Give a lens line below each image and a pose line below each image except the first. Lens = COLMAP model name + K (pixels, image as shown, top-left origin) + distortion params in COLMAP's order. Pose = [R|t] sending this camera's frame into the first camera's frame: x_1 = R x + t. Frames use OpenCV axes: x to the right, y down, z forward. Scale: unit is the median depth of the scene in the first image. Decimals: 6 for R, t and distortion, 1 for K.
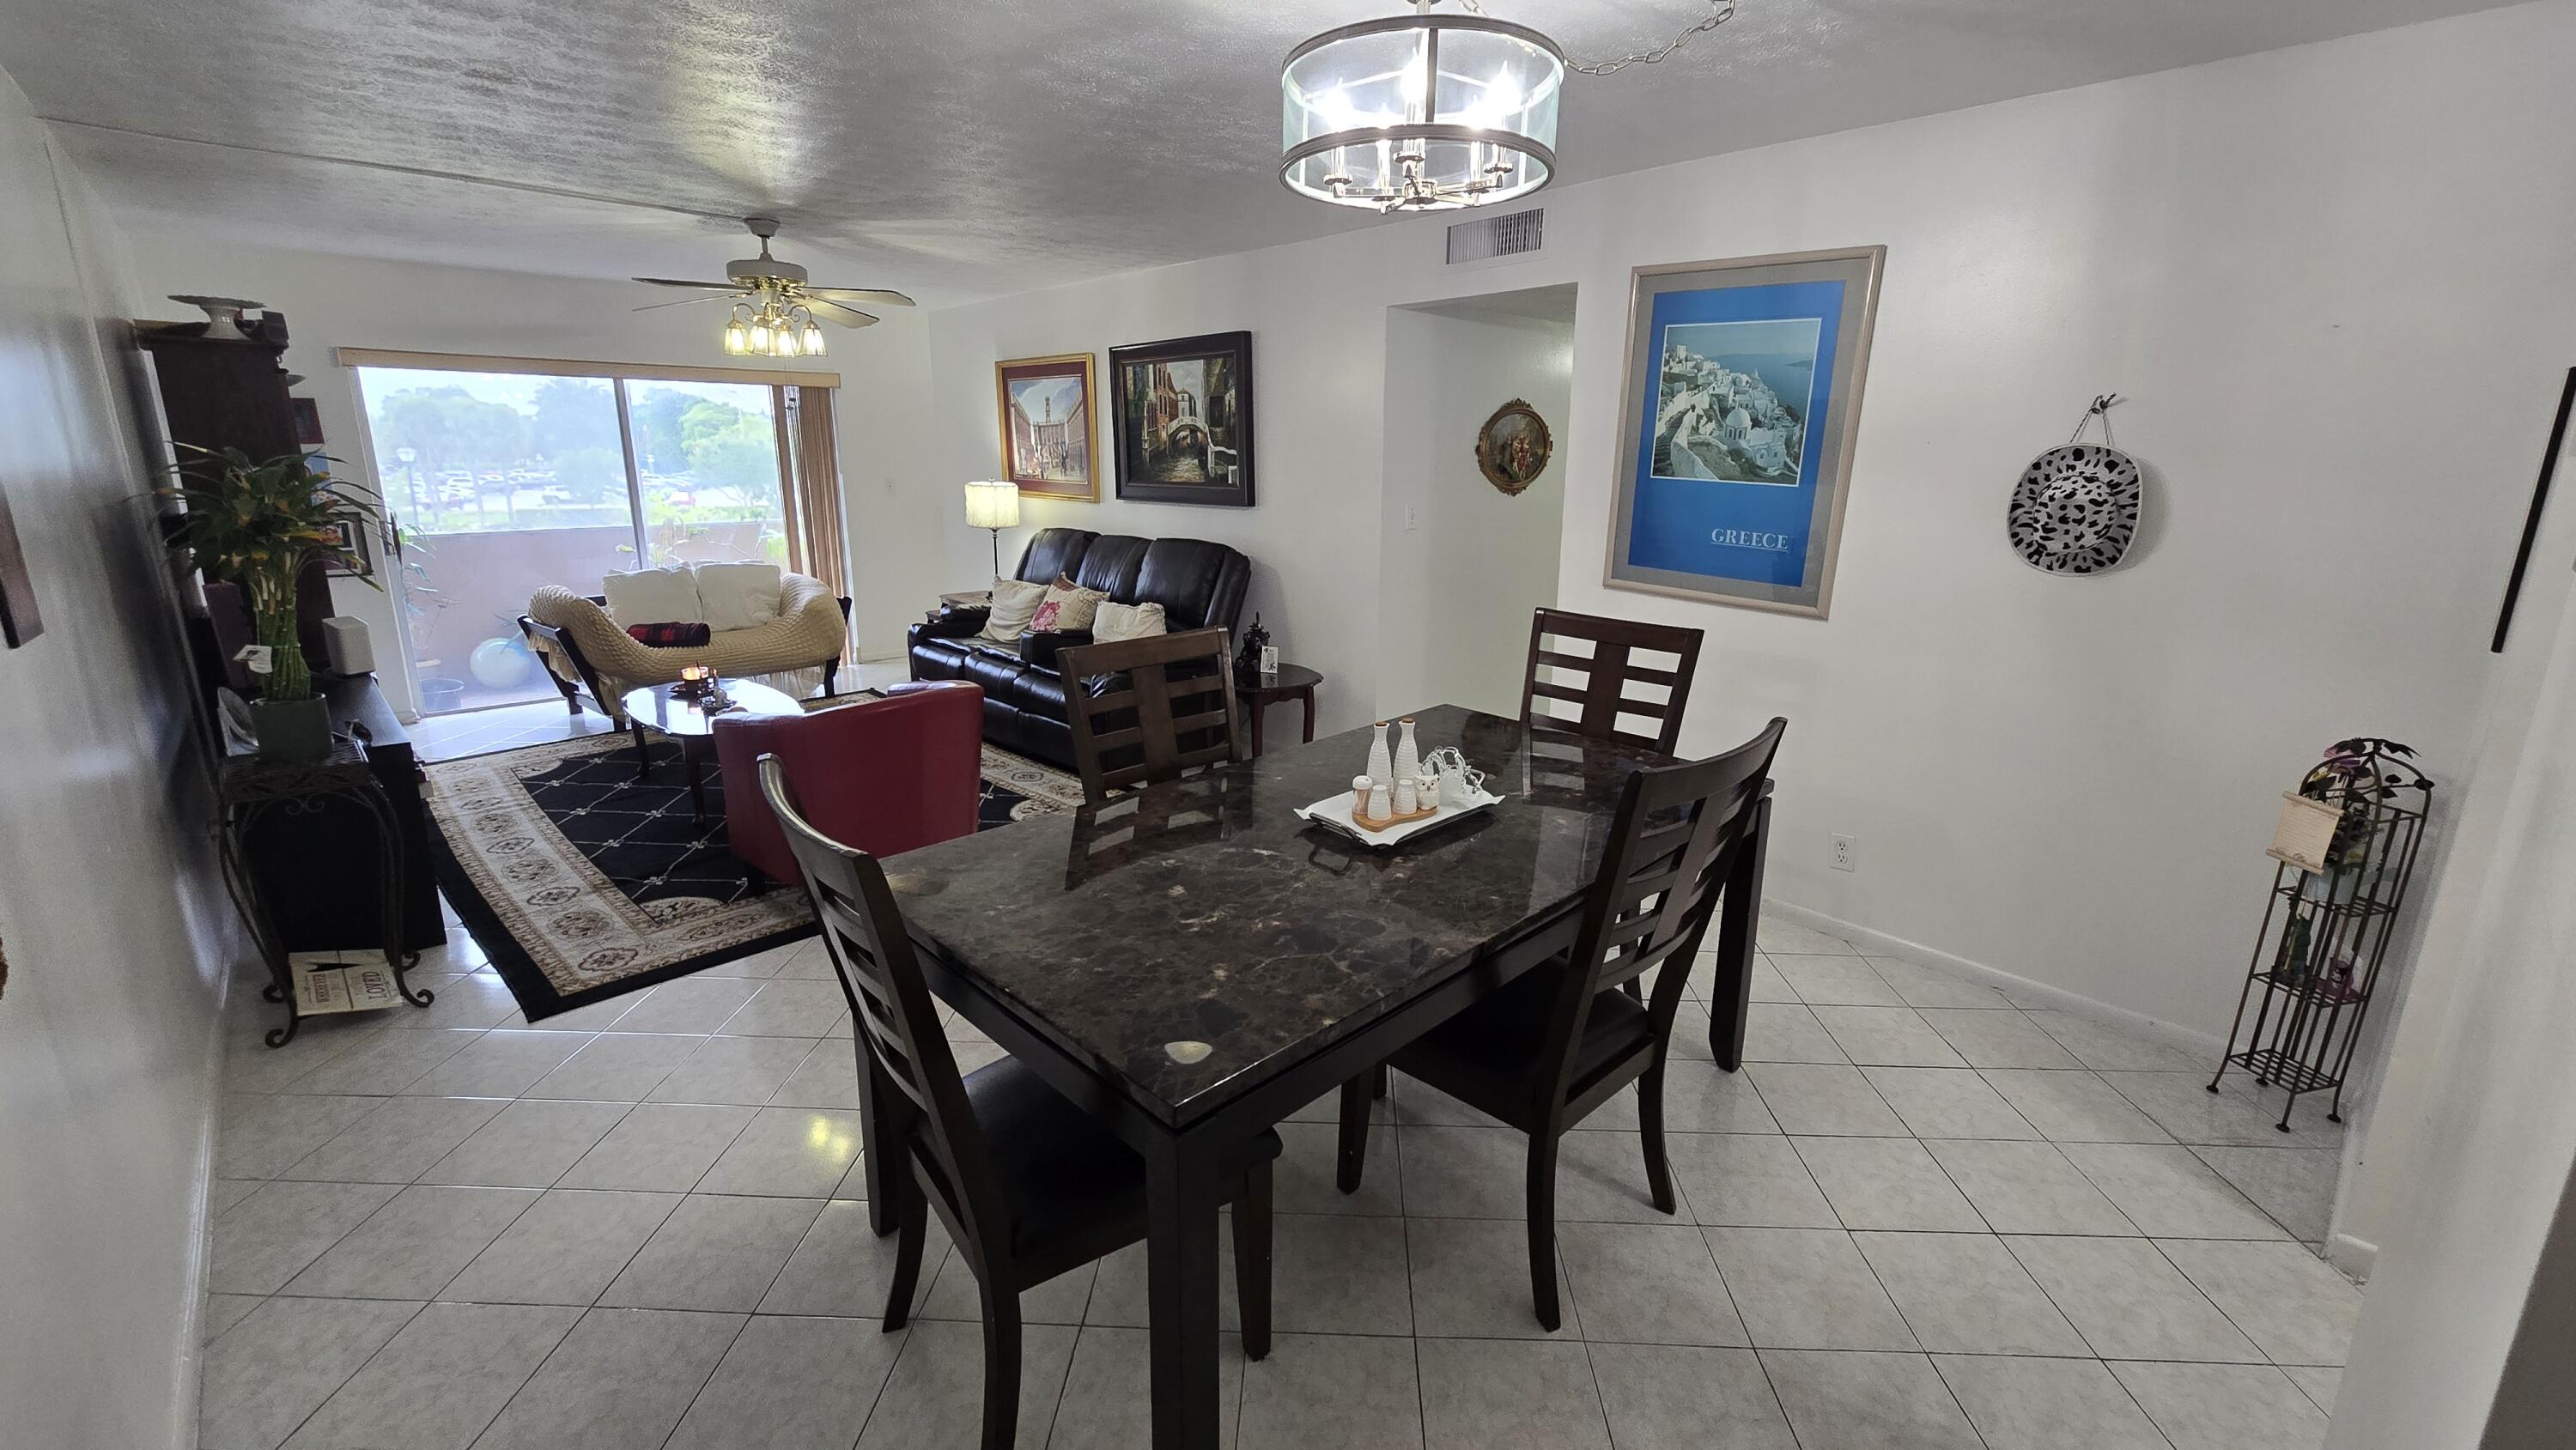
lens RADIAL K [[1051.4, 0, 1307.4], [0, 1051.4, 700.3], [0, 0, 1]] dist [-0.000614, -0.000631]
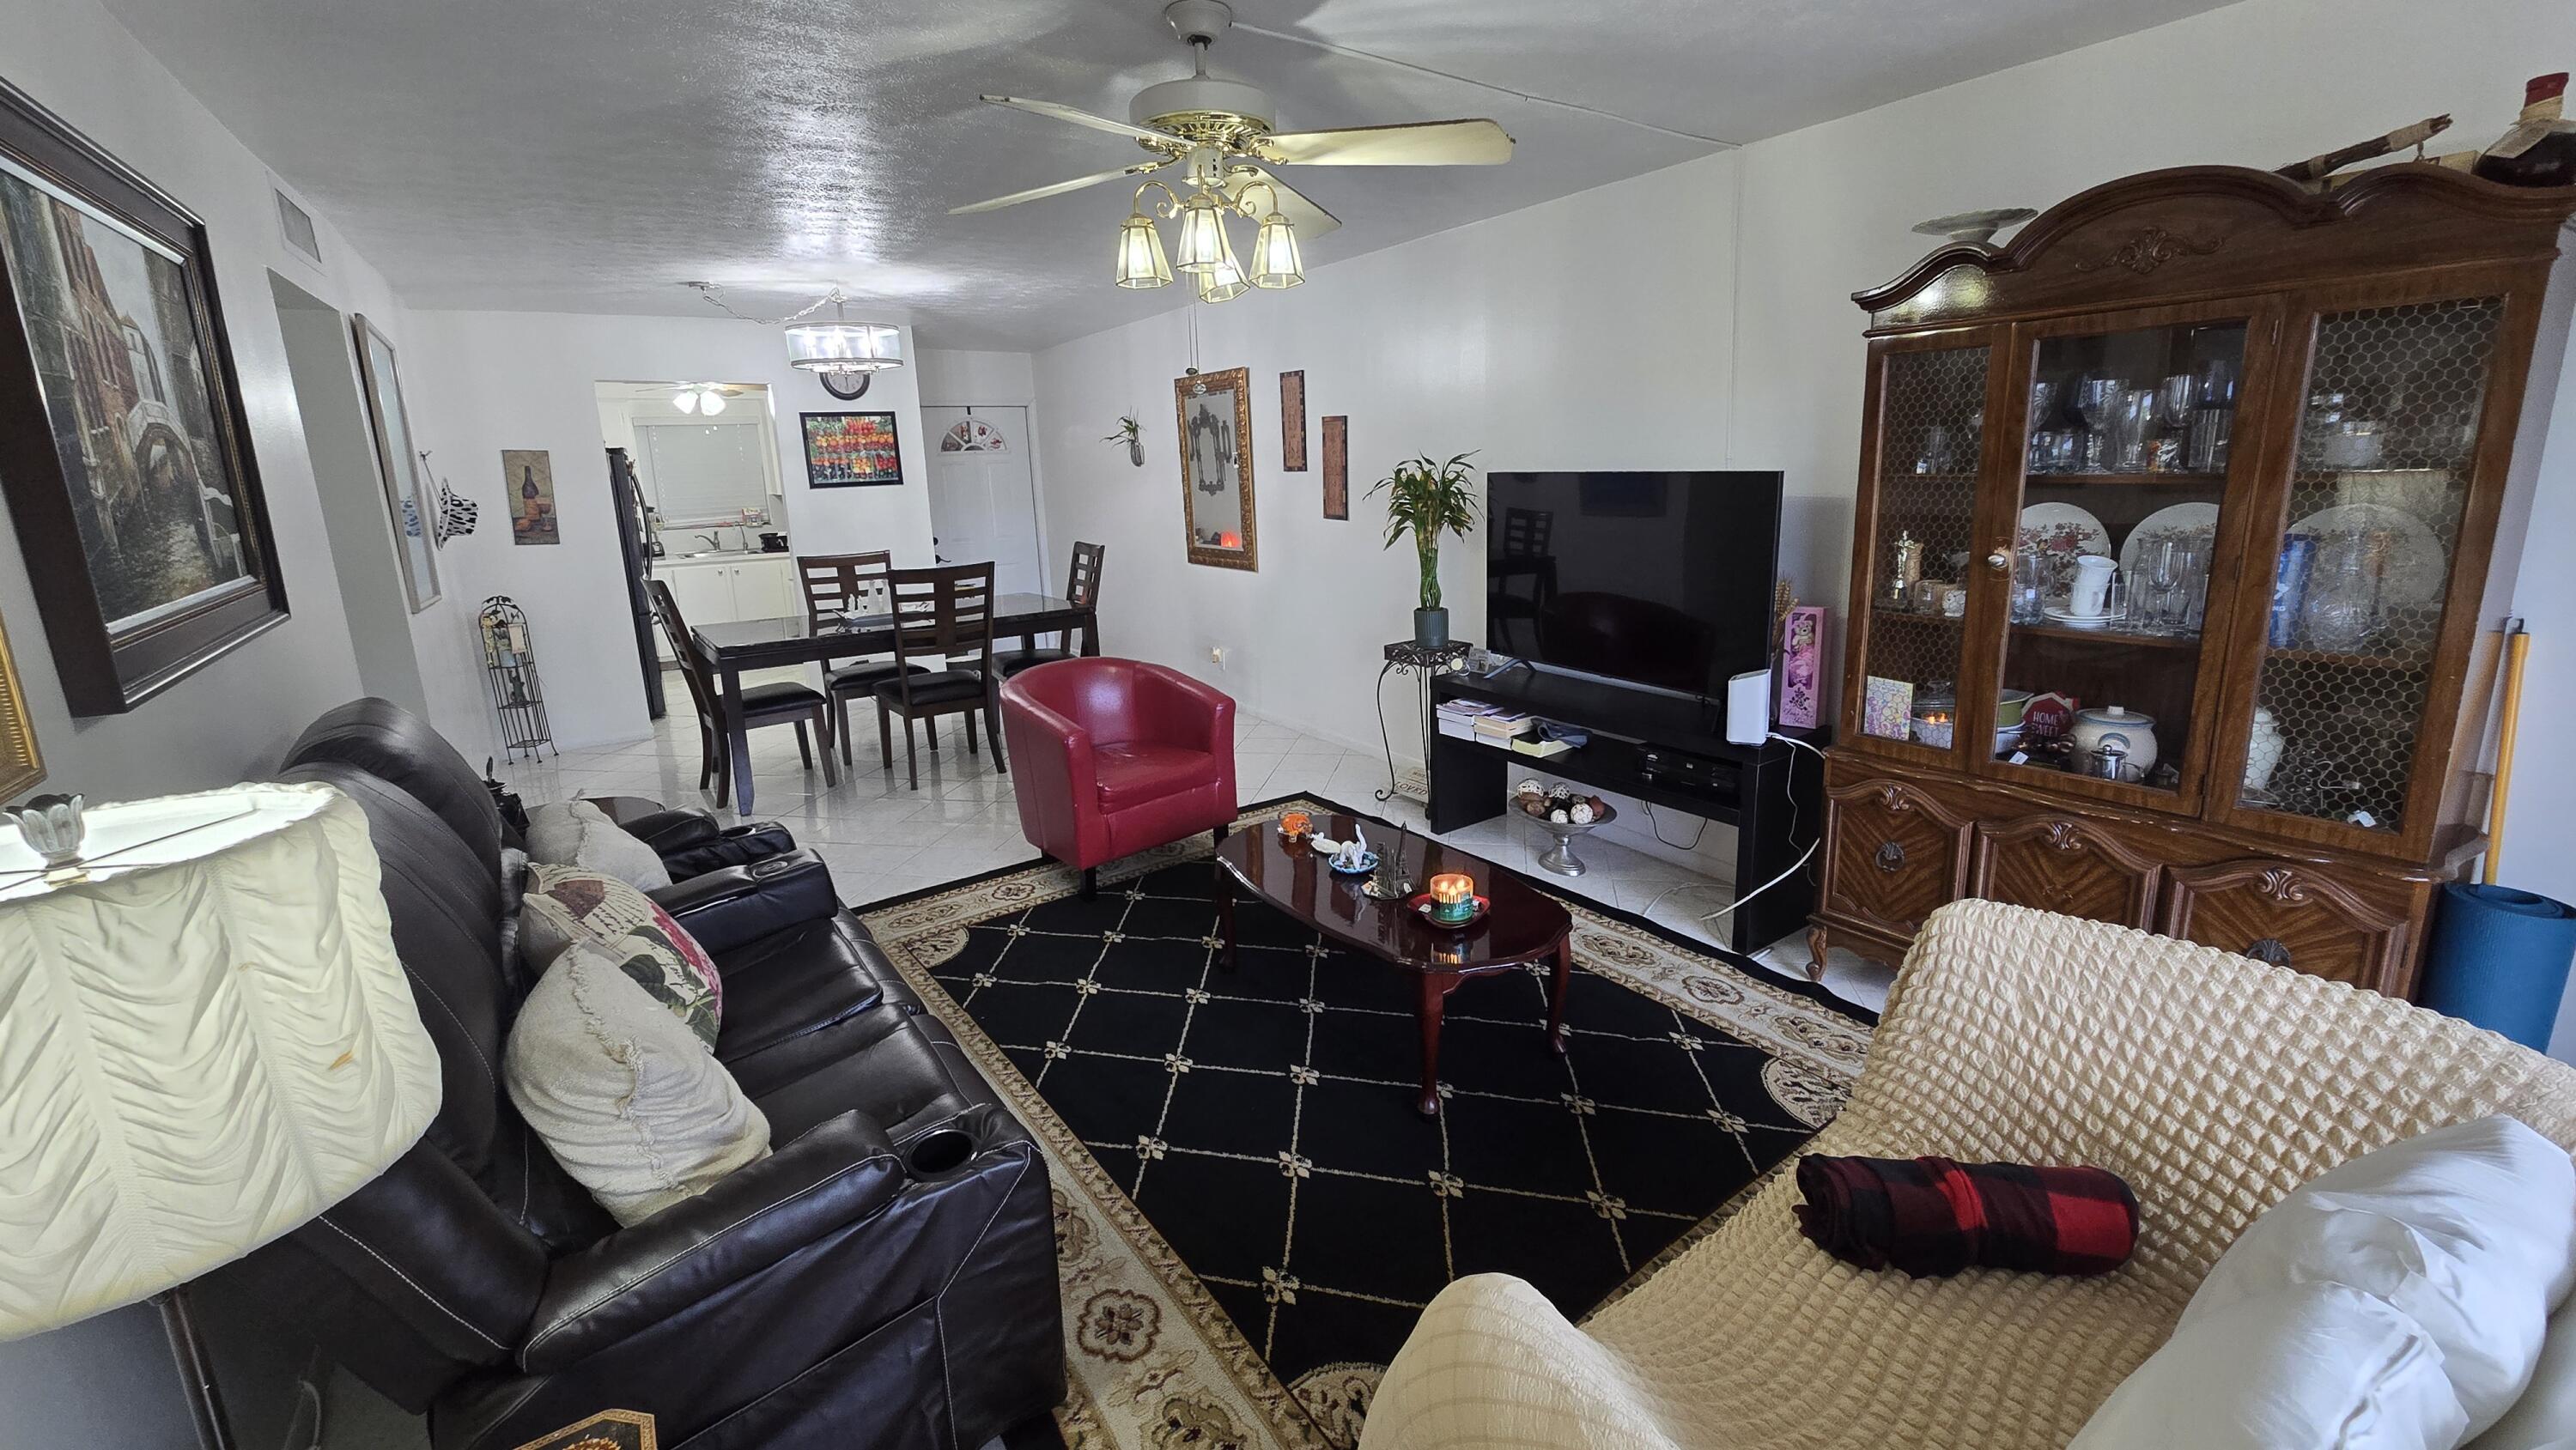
lens RADIAL K [[1080.5, 0, 1308.9], [0, 1080.5, 654.7], [0, 0, 1]] dist [0.001919, 0.000185]
pose [[-0.984943, -0.003762, 0.172840, -0.560615], [0.067603, 0.911774, 0.405090, -0.322051], [-0.159115, 0.410675, -0.897791, 1.330139]]
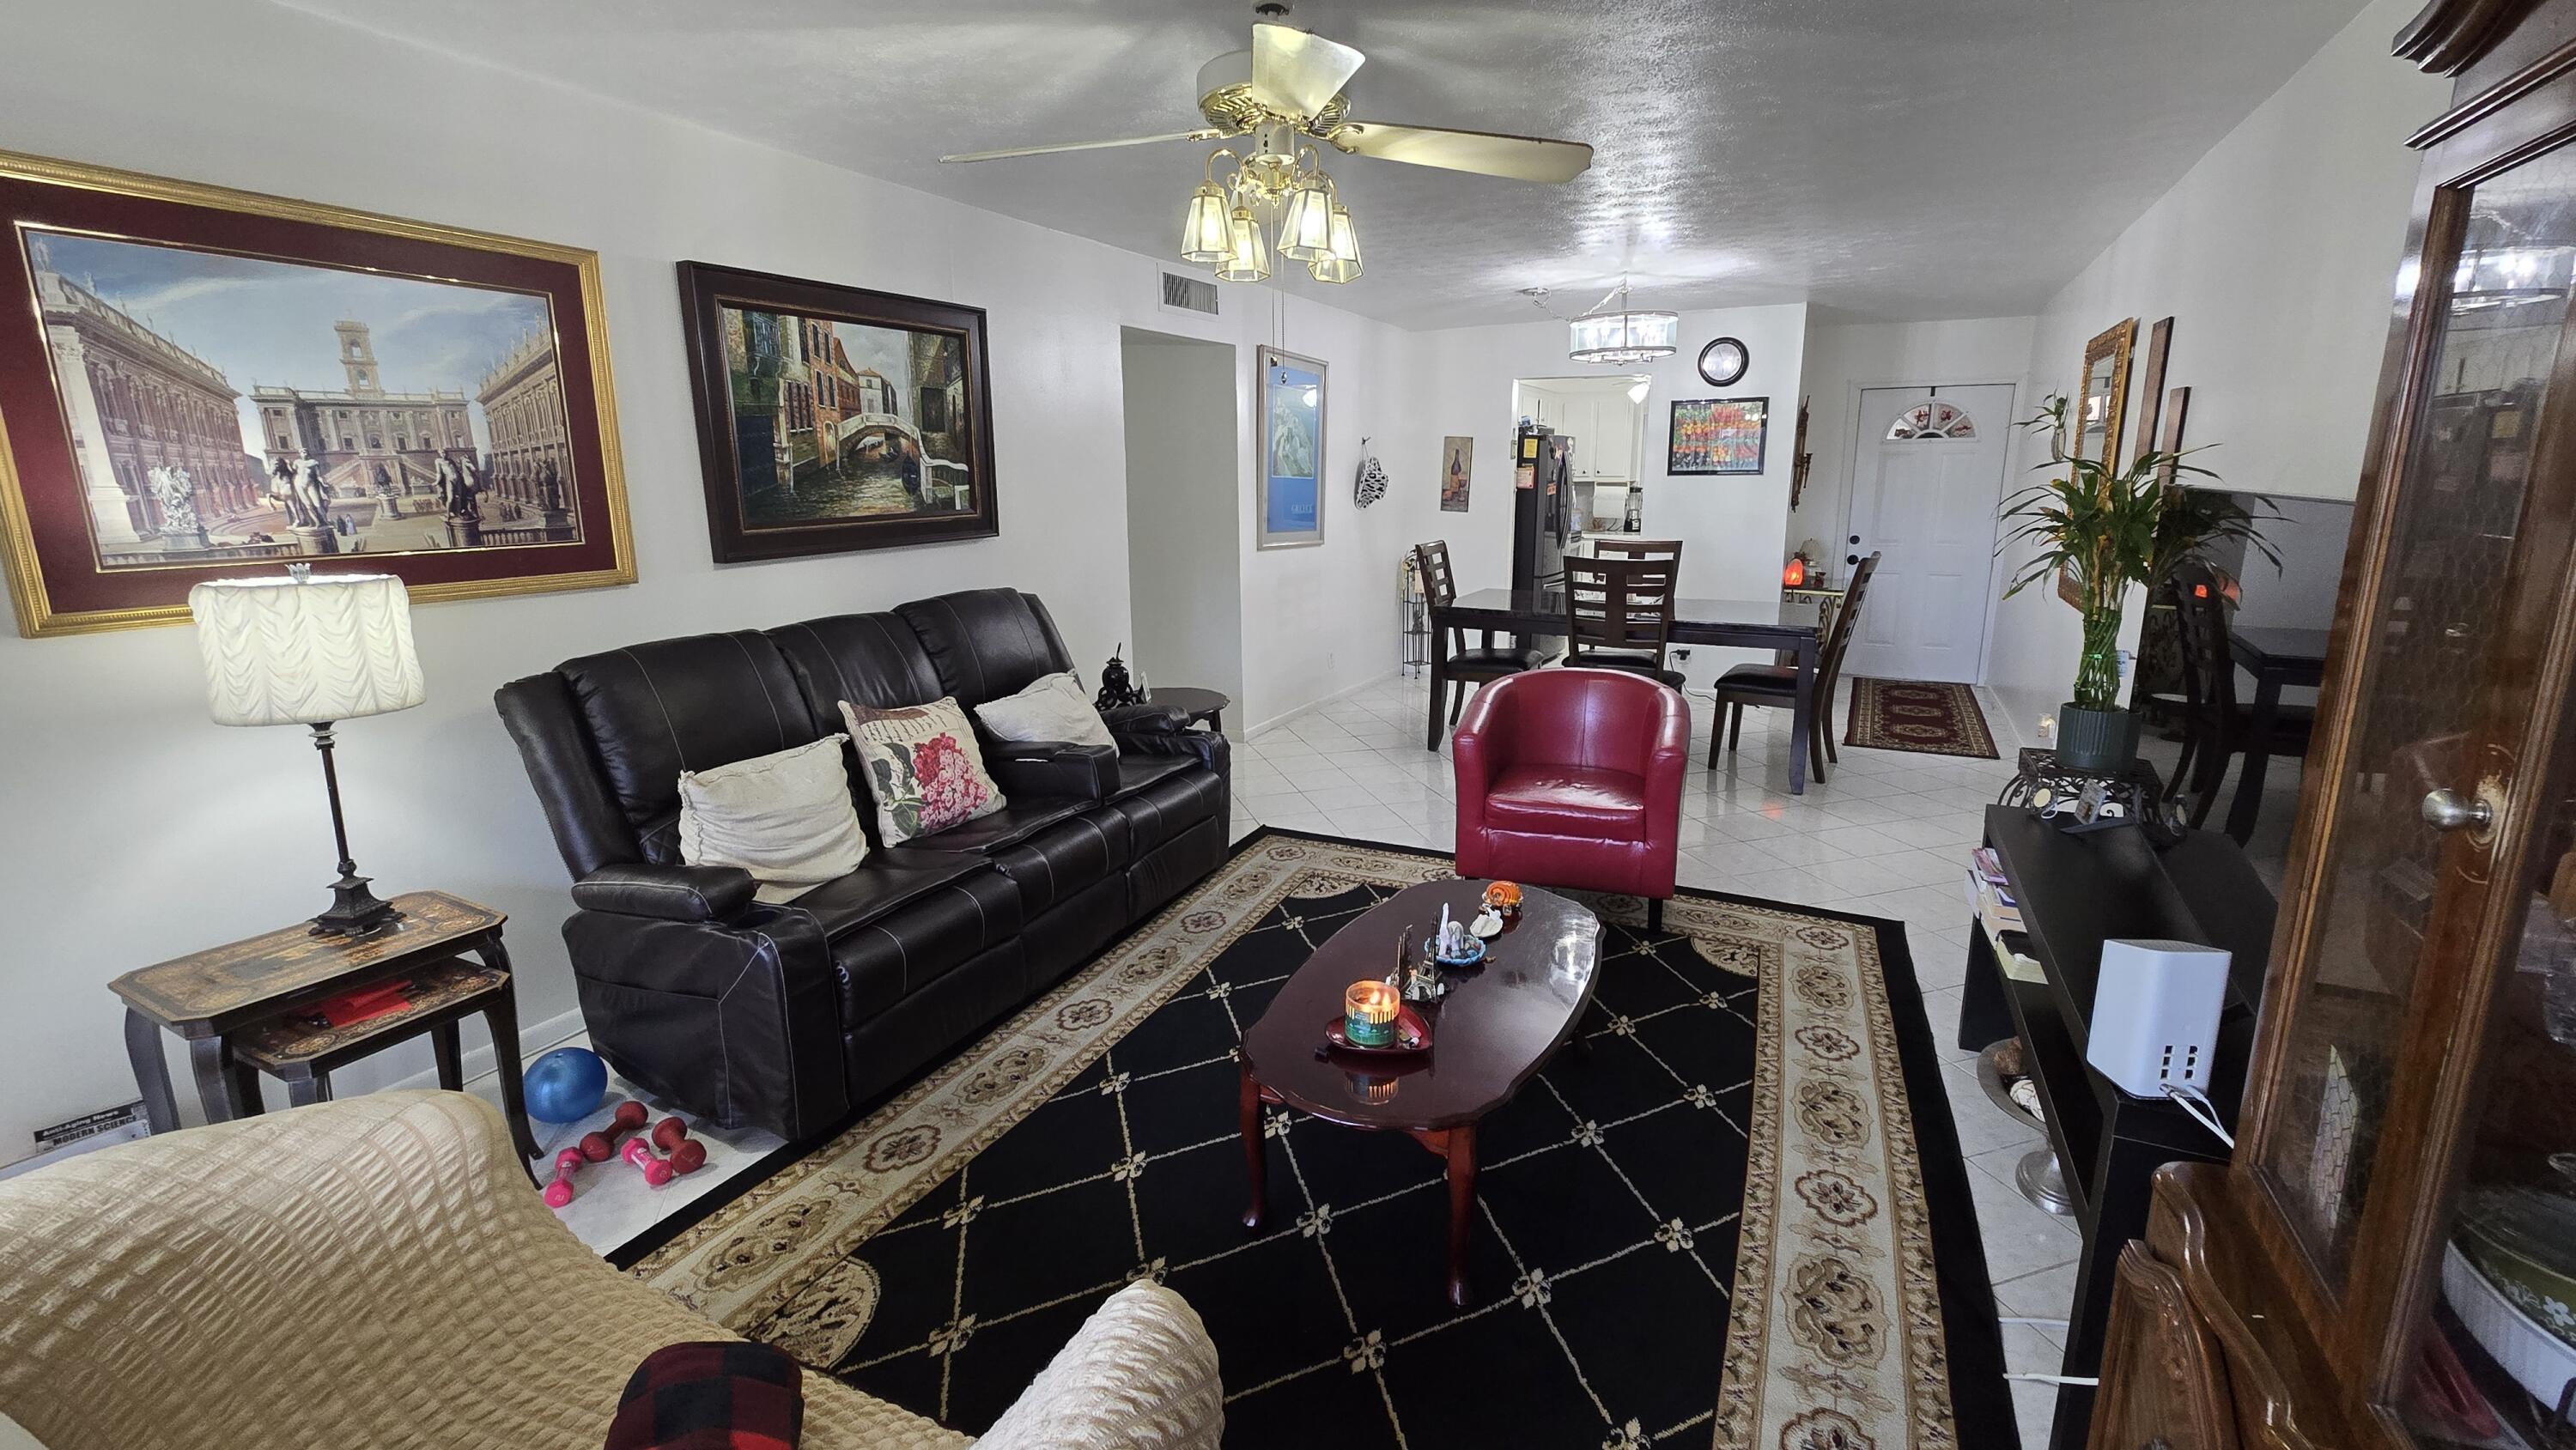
lens RADIAL K [[1051.4, 0, 1297.5], [0, 1051.4, 707.0], [0, 0, 1]] dist [-0.000614, -0.000631]
pose [[-0.318362, -0.215425, 0.923167, -0.857044], [0.228534, 0.927673, 0.295288, -0.241917], [-0.920010, 0.304984, -0.246104, 1.008545]]
